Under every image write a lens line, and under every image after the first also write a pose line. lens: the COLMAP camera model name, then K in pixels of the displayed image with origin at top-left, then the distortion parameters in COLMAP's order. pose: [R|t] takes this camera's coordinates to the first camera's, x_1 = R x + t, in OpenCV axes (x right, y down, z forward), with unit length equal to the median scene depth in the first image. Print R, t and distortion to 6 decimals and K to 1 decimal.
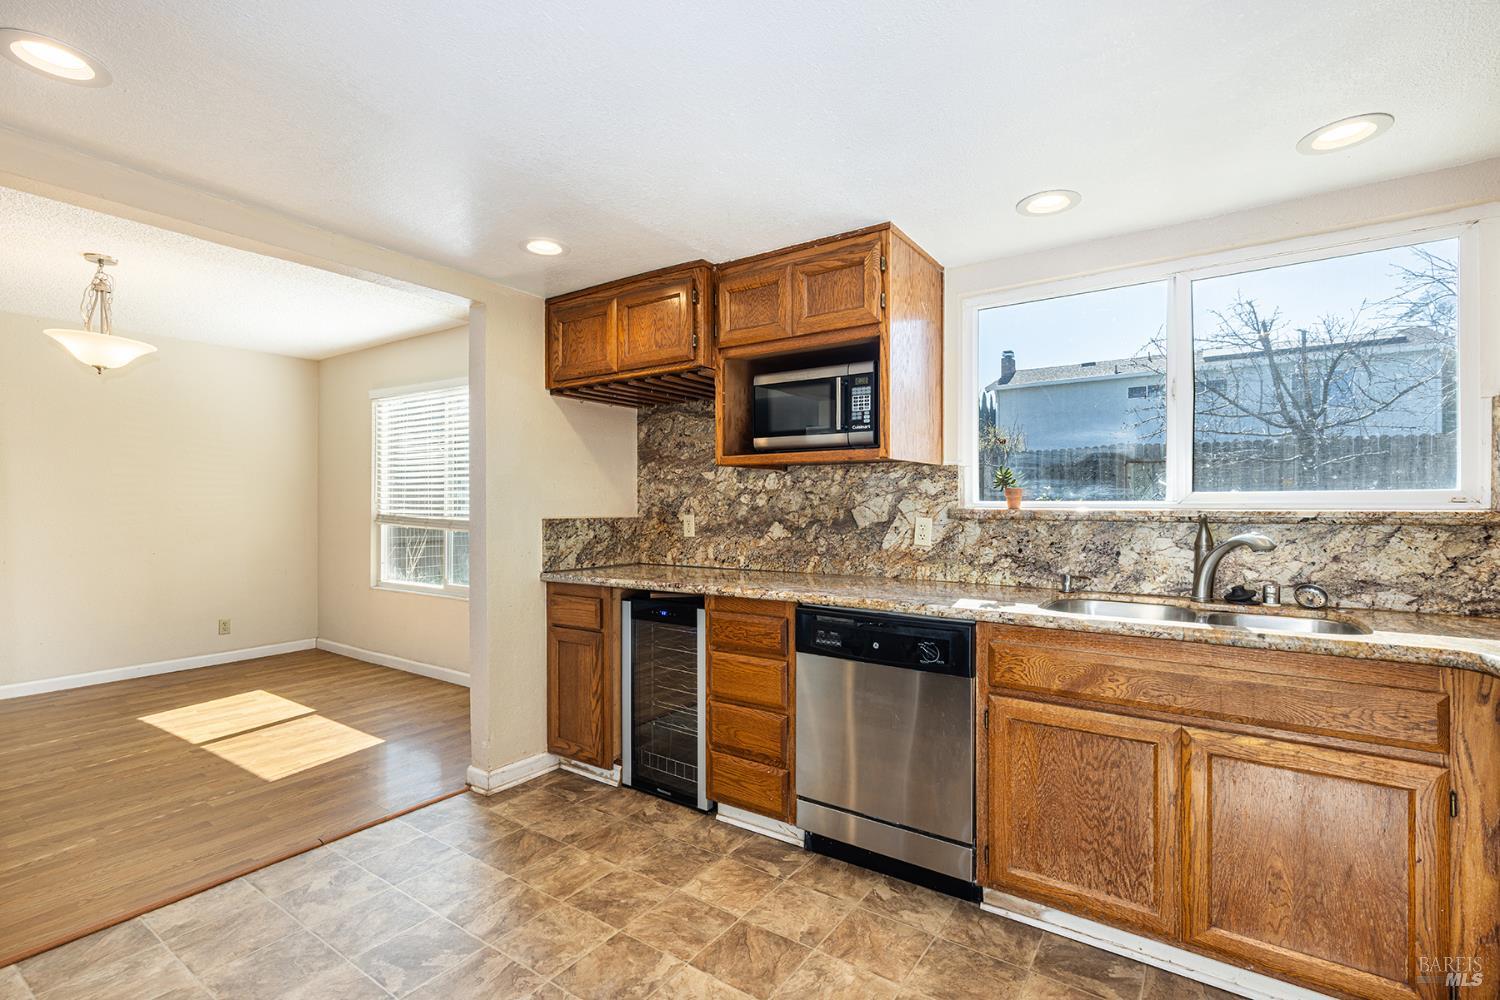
lens RADIAL K [[677.0, 0, 755.8], [0, 677.0, 502.8], [0, 0, 1]] dist [0.006623, -0.000086]
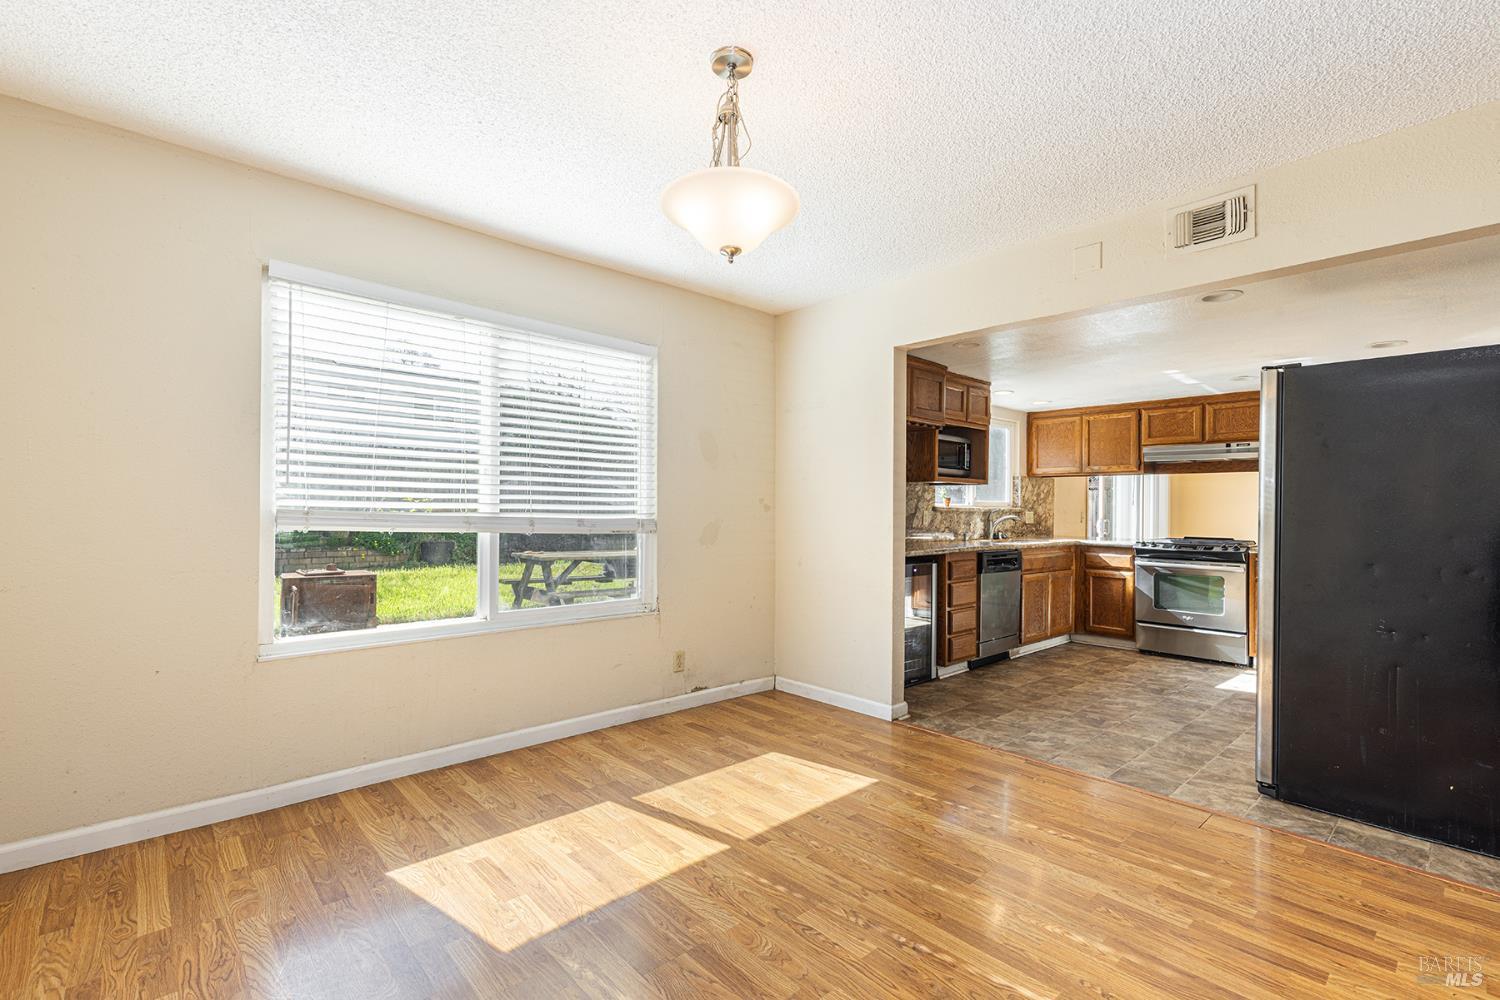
lens RADIAL K [[677.0, 0, 752.4], [0, 677.0, 505.7], [0, 0, 1]] dist [0.006623, -0.000086]
pose [[0.230553, 0.006966, 0.973035, -1.750387], [-0.012747, 0.999910, -0.004138, 0.020173], [-0.972976, -0.011449, 0.230621, 0.980234]]
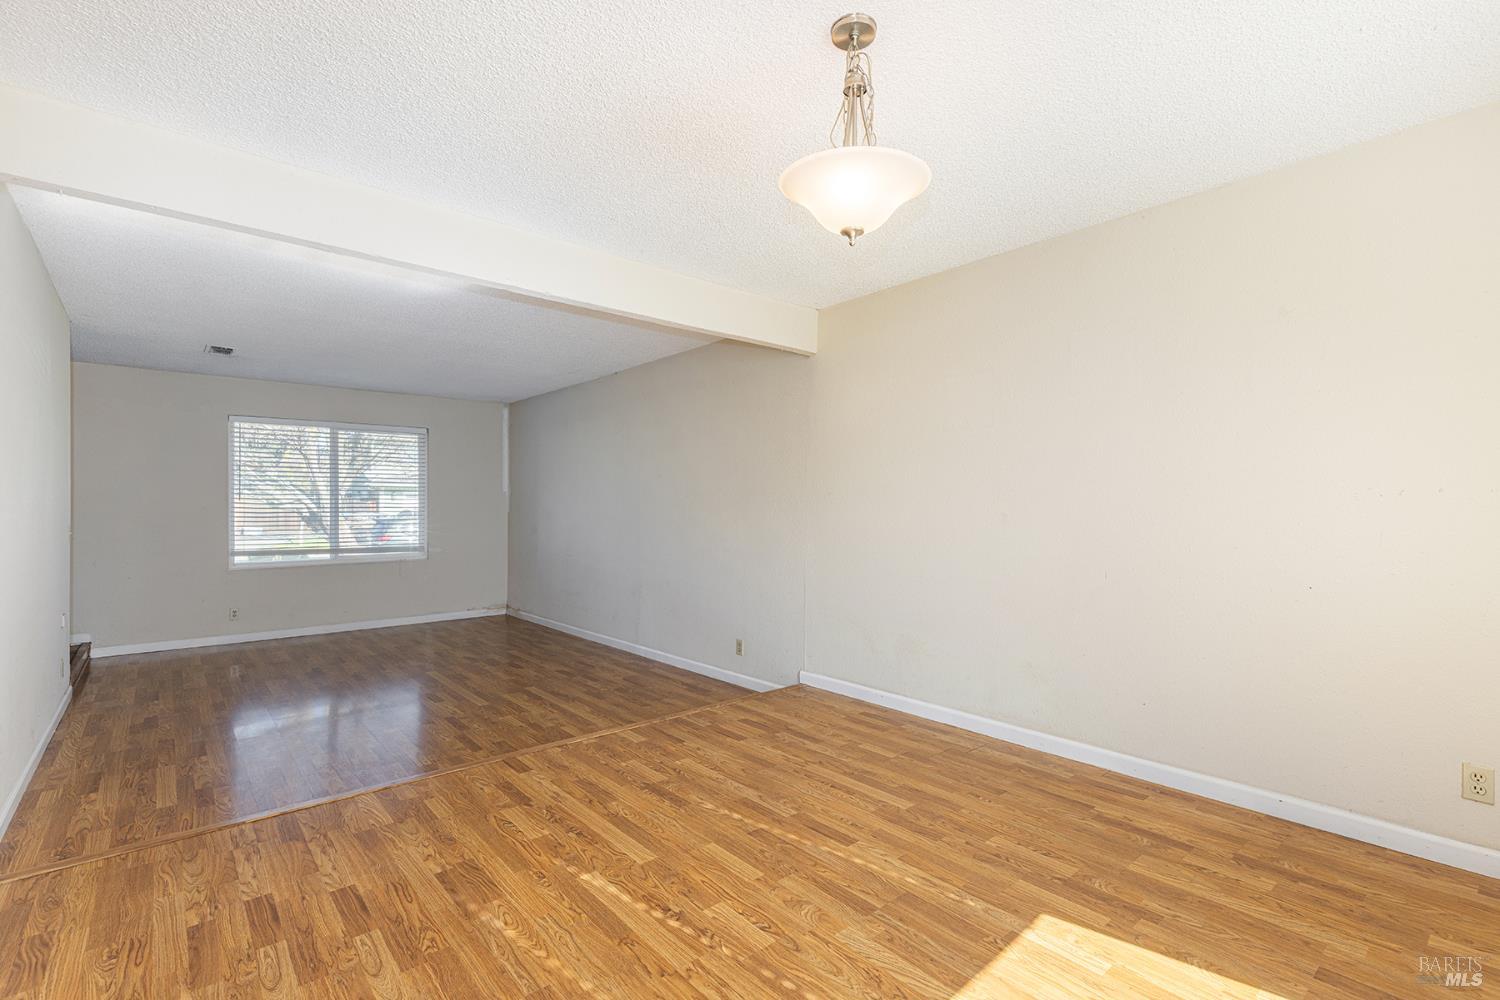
lens RADIAL K [[677.0, 0, 758.7], [0, 677.0, 508.1], [0, 0, 1]] dist [0.006623, -0.000086]
pose [[-0.253769, 0.004657, -0.967254, -0.486846], [0.002411, 0.999988, 0.004182, 0.020790], [0.967262, -0.001271, -0.253777, 1.230687]]
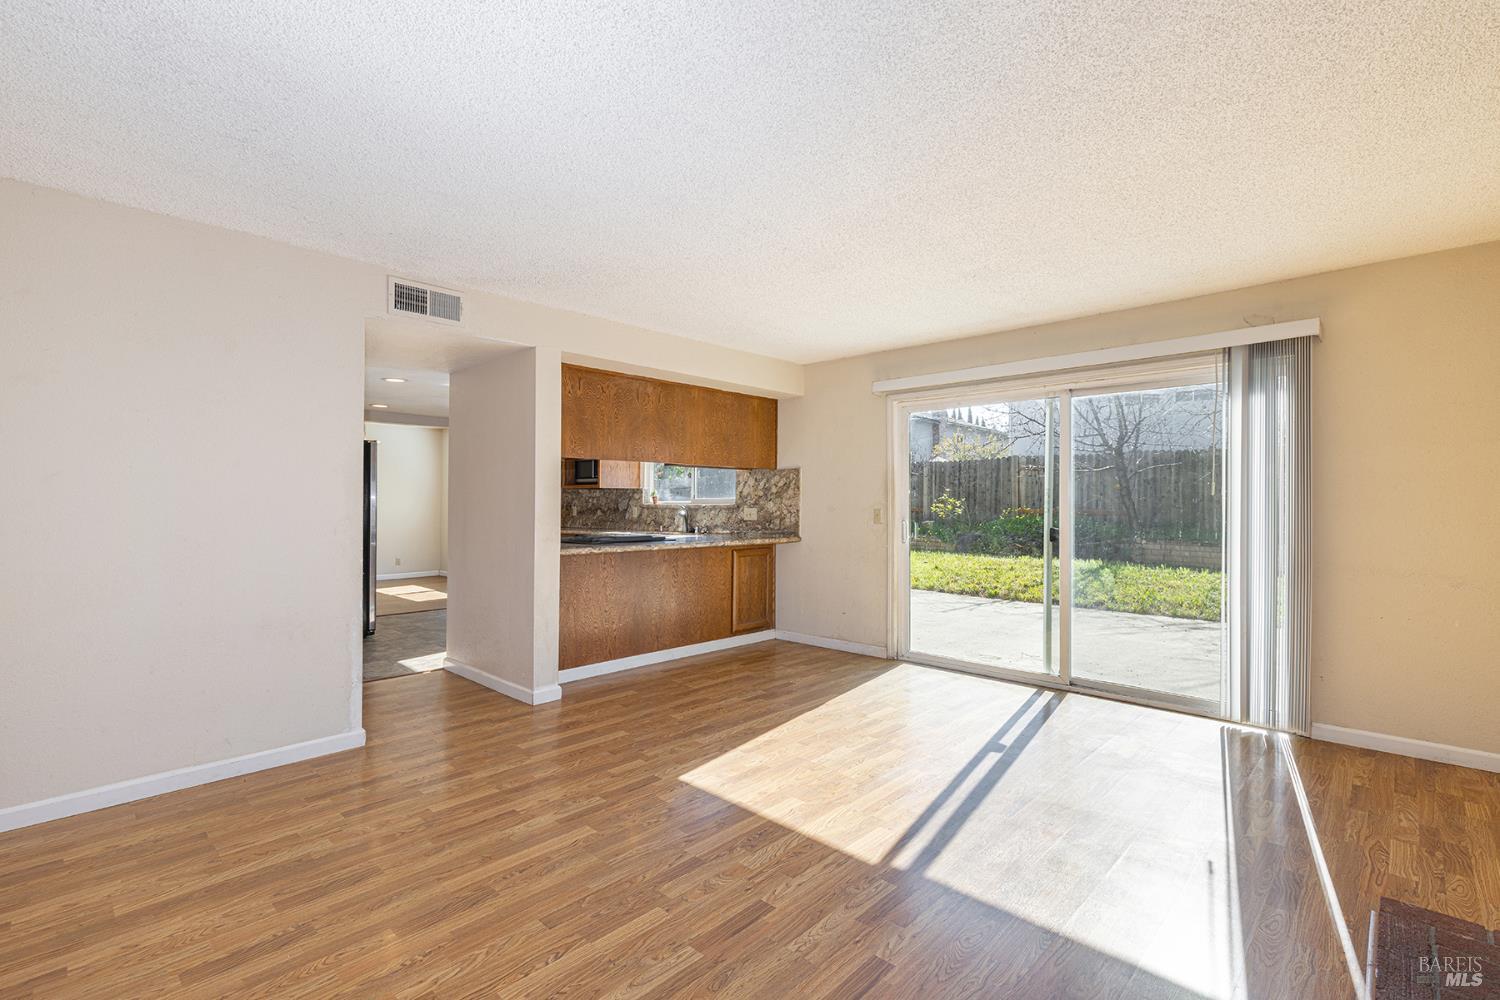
lens RADIAL K [[677.0, 0, 762.1], [0, 677.0, 497.8], [0, 0, 1]] dist [0.006623, -0.000086]
pose [[0.988778, -0.001198, -0.149385, 1.109169], [0.000620, 0.999992, -0.003911, -0.005361], [0.149388, 0.003775, 0.988771, -1.563632]]
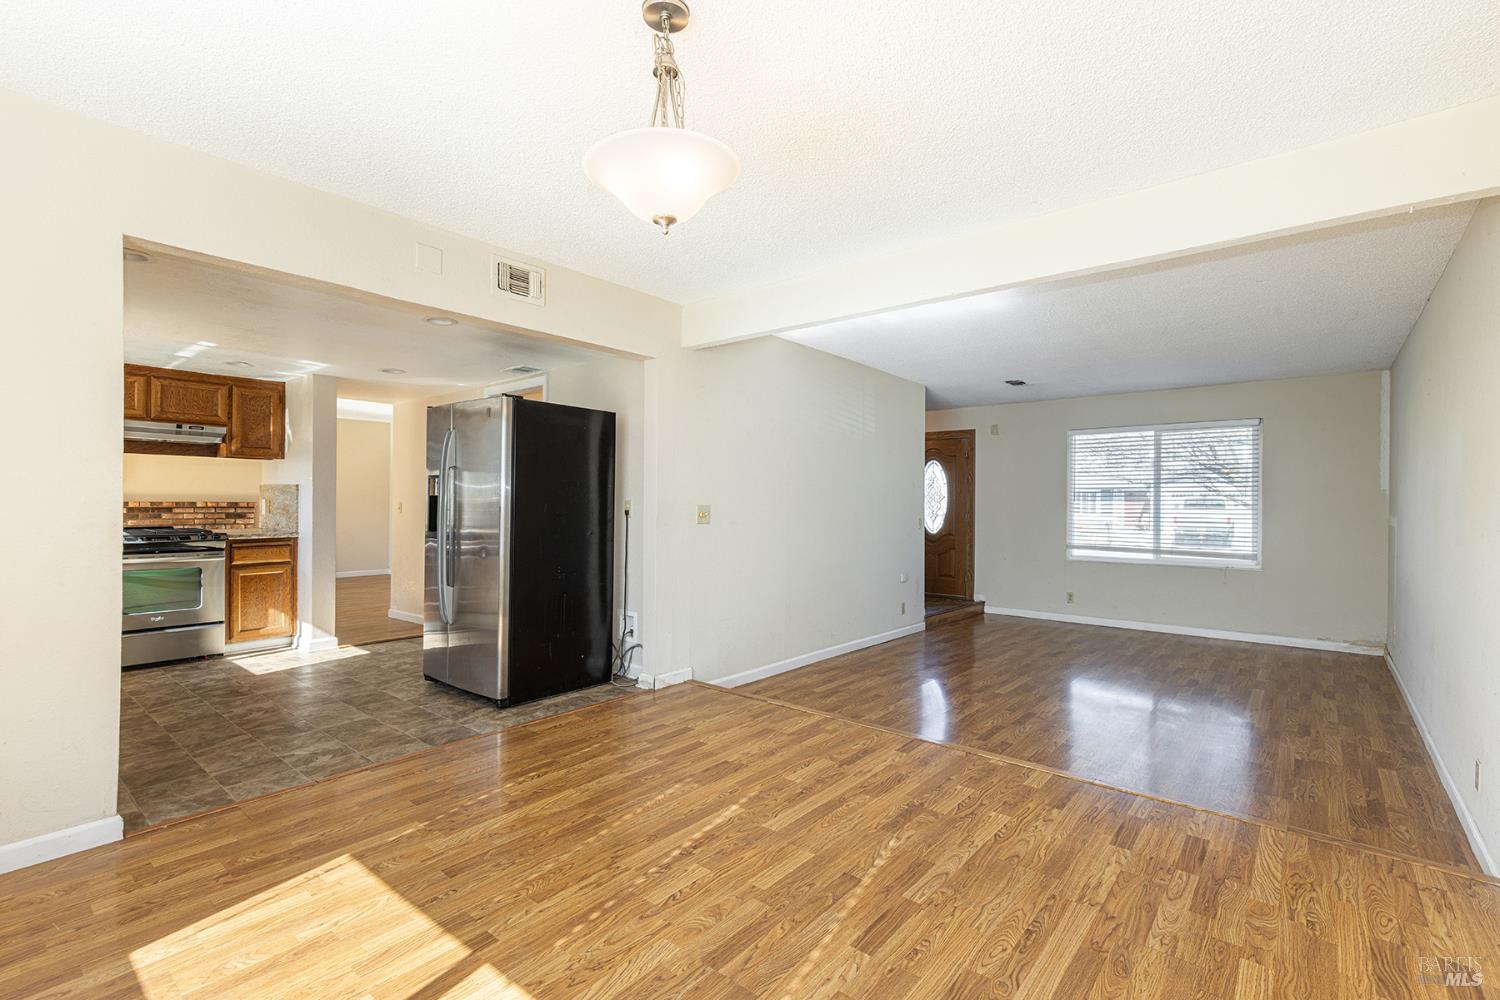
lens RADIAL K [[677.0, 0, 756.7], [0, 677.0, 504.7], [0, 0, 1]] dist [0.006623, -0.000086]
pose [[-0.995786, -0.006119, 0.091499, -1.250631], [-0.006254, 0.999980, -0.001190, 0.022865], [-0.091490, -0.001757, -0.995804, 1.750044]]
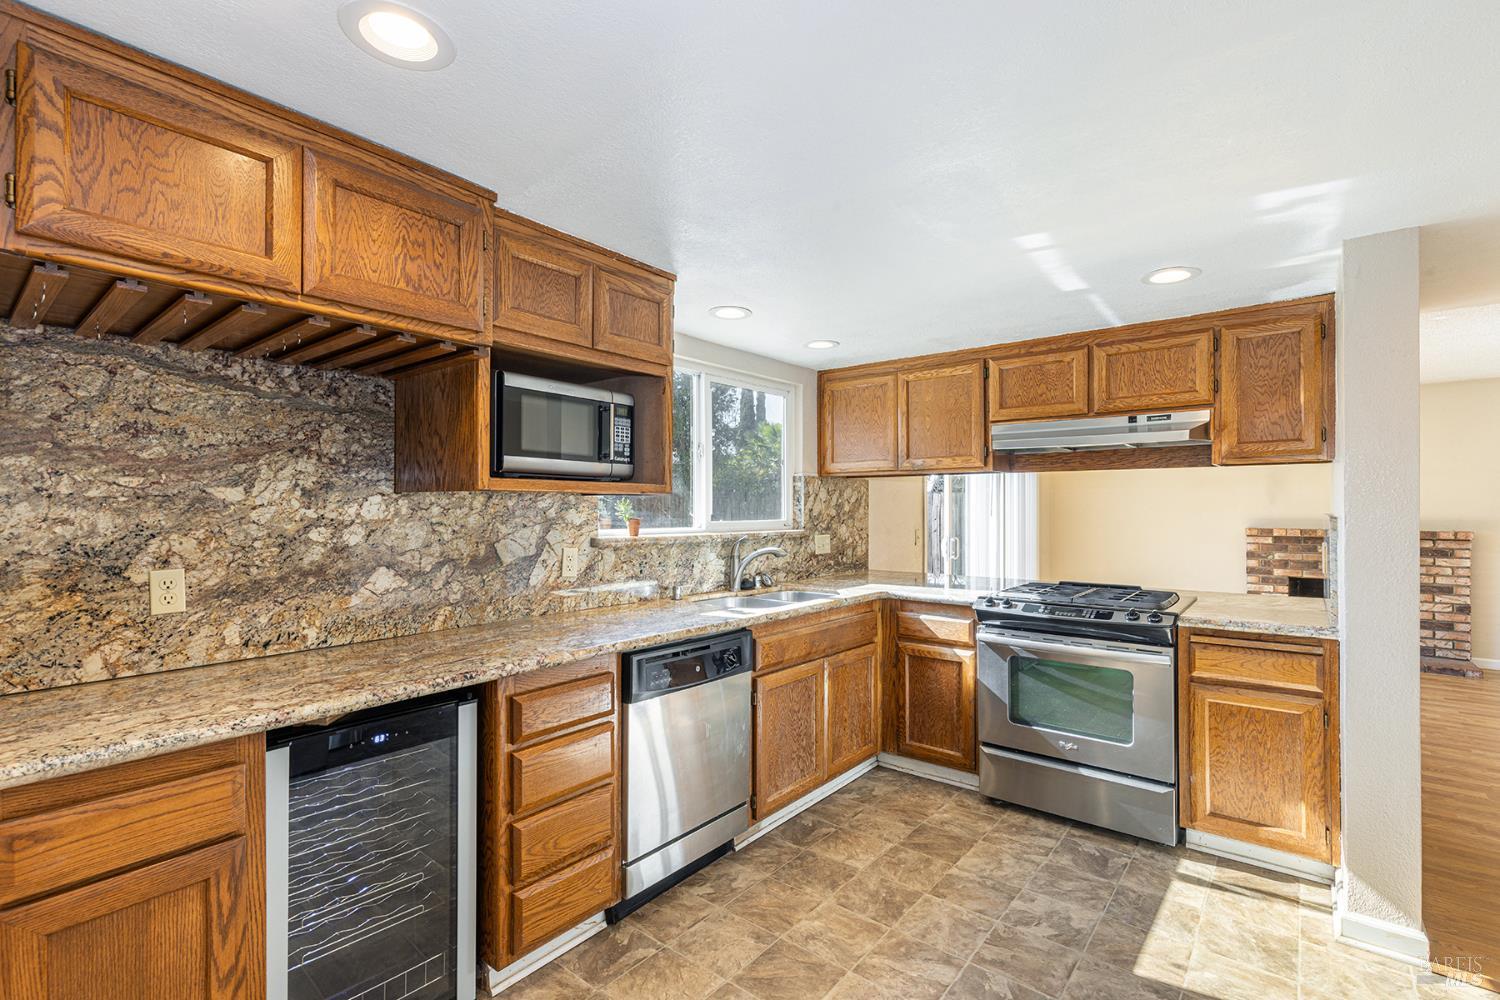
lens RADIAL K [[677.0, 0, 753.0], [0, 677.0, 505.5], [0, 0, 1]] dist [0.006623, -0.000086]
pose [[0.082633, 0.005708, 0.996564, -0.674310], [-0.003721, 0.999978, -0.005419, -0.034227], [-0.996573, -0.003260, 0.082652, 0.616664]]
